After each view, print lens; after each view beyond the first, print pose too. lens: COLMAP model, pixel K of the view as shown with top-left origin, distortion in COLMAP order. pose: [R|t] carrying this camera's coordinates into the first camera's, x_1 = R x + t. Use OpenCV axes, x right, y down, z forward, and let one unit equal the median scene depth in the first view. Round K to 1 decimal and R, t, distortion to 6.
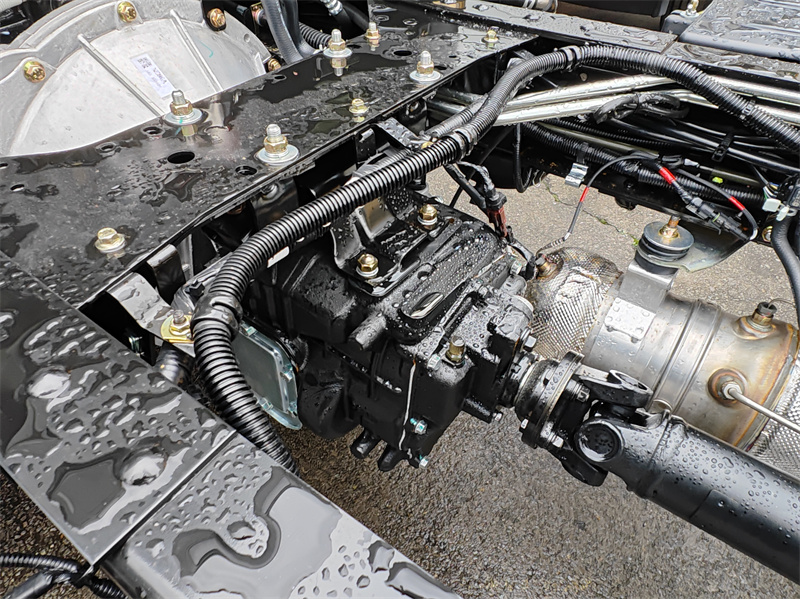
lens RADIAL K [[532.2, 0, 398.0], [0, 532.2, 299.0], [0, 0, 1]] dist [-0.008741, 0.008943]
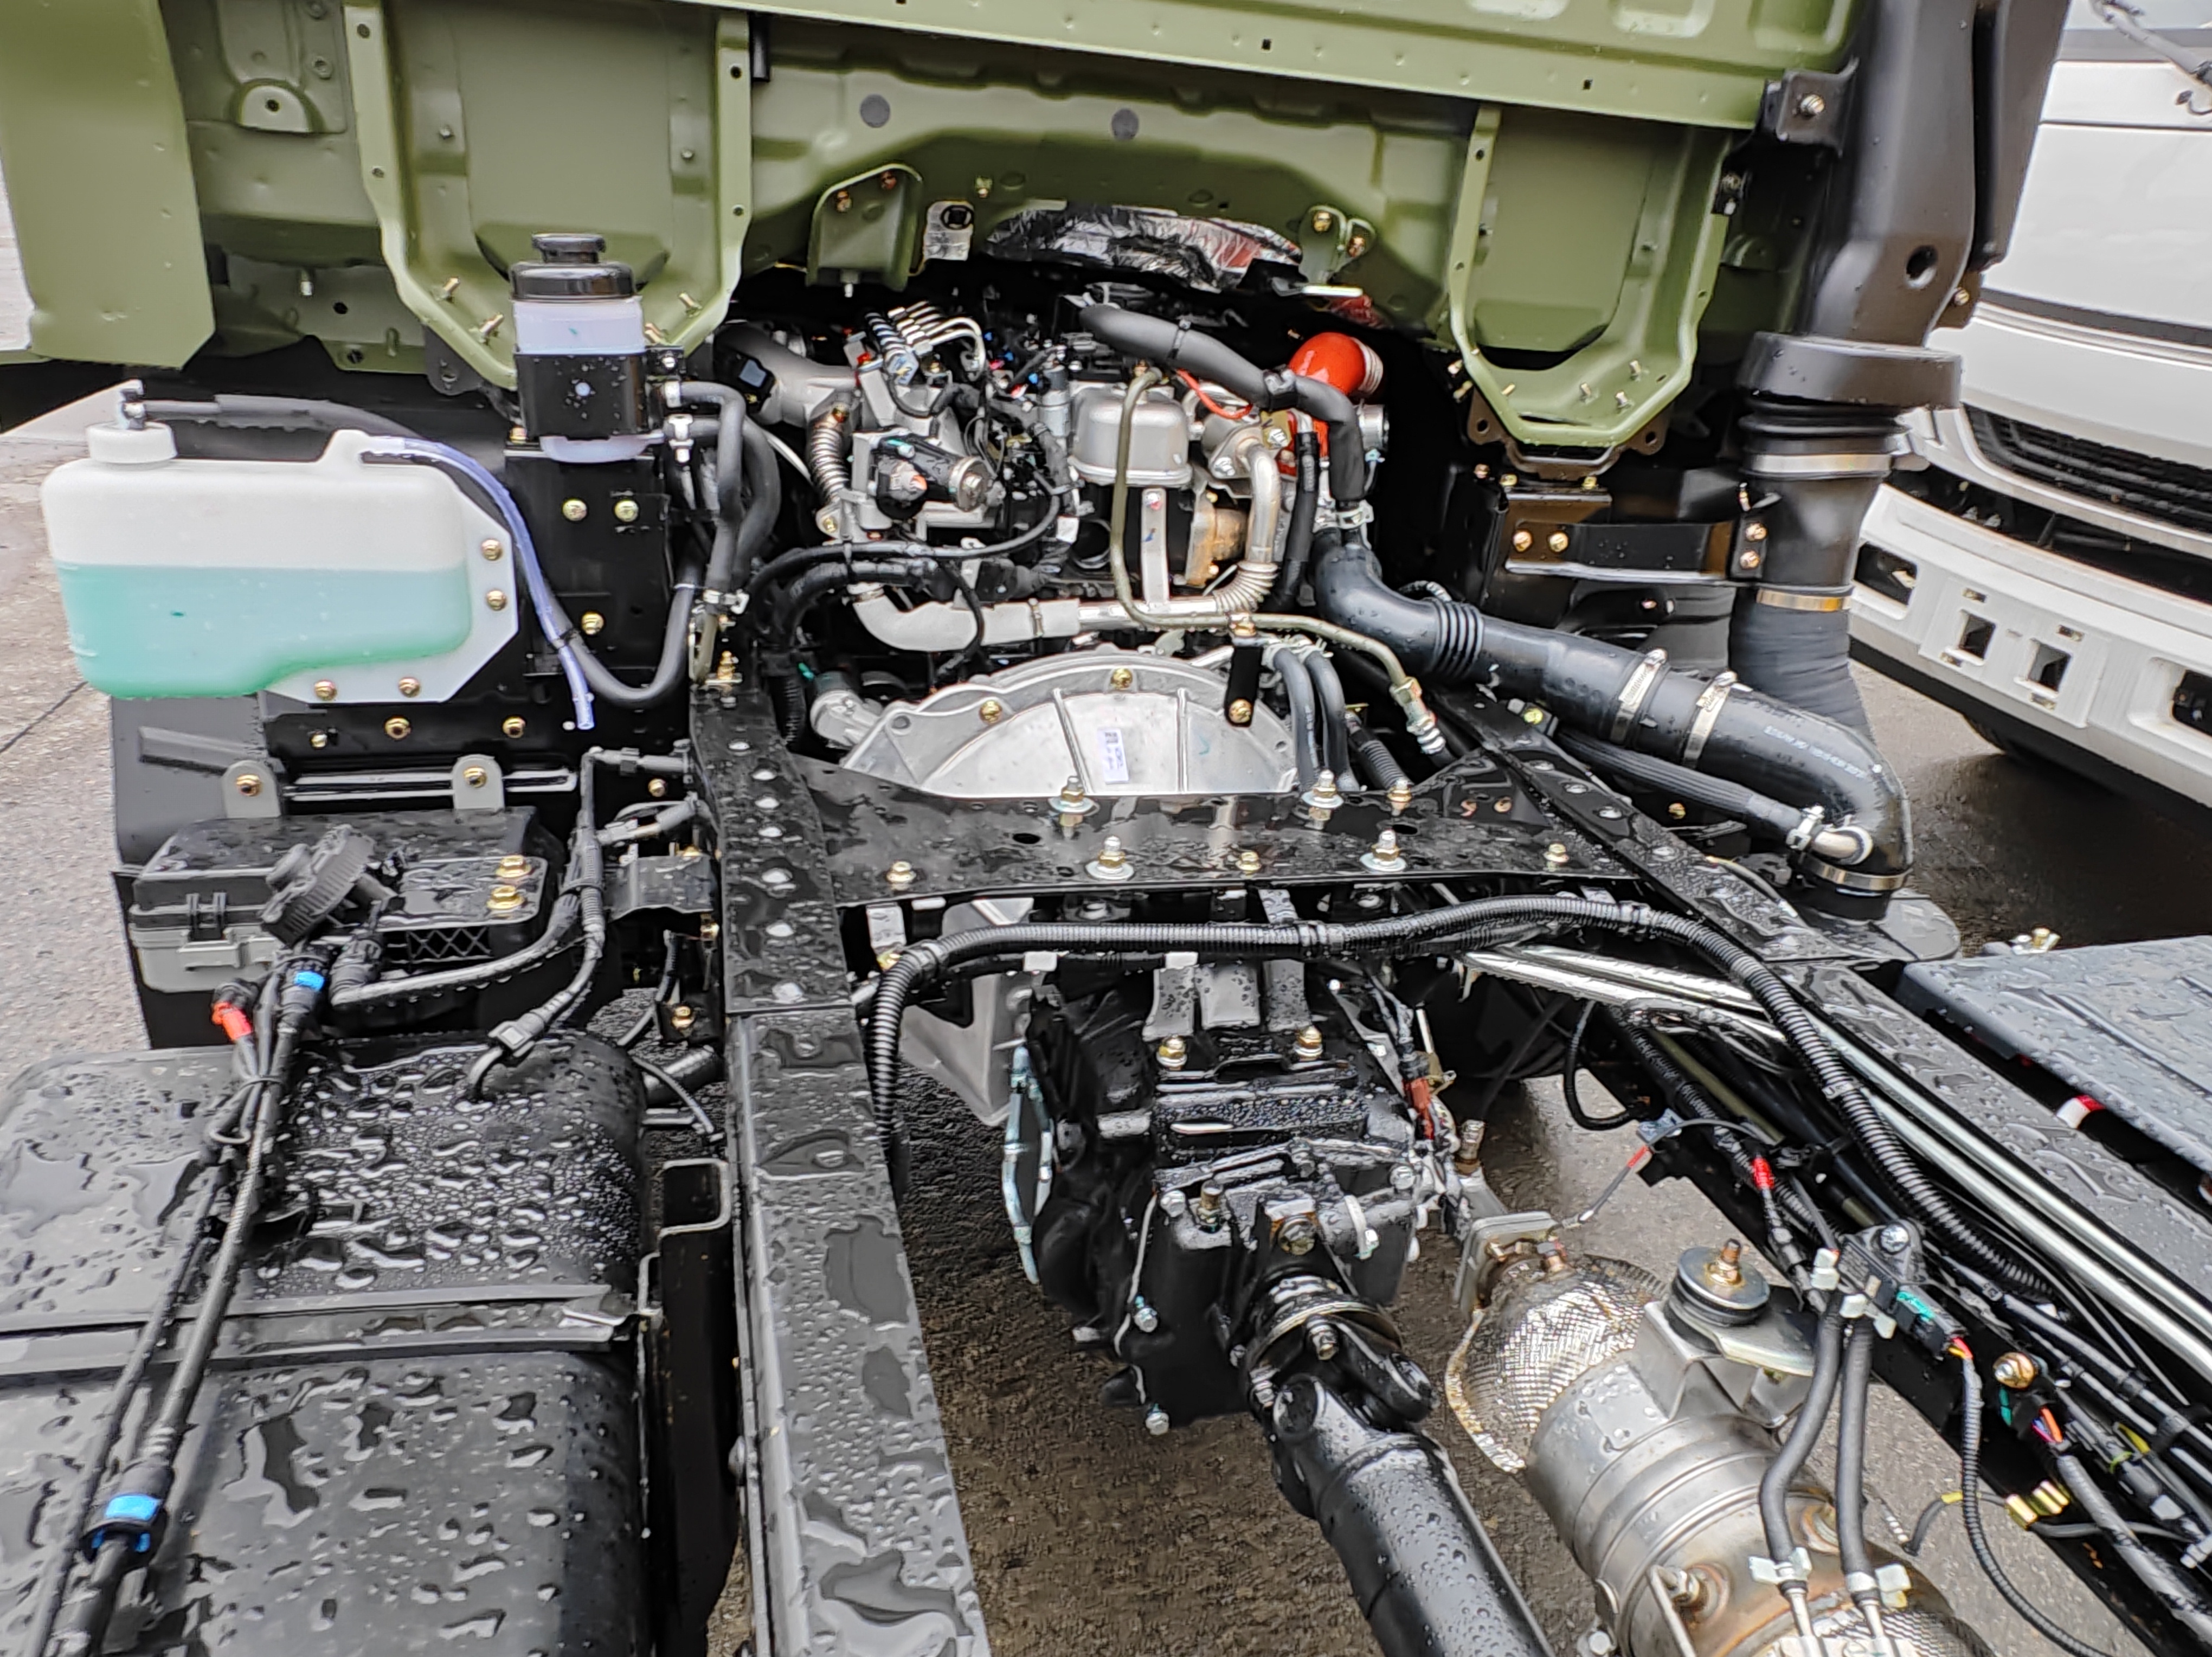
lens RADIAL K [[1471.7, 0, 1094.7], [0, 1471.7, 817.7], [0, 0, 1]] dist [-0.008741, 0.008943]
pose [[0.759318, 0.309178, -0.572577, 0.982936], [-0.497171, 0.843346, -0.203932, 0.141976], [0.419829, 0.439518, 0.794083, -0.859872]]
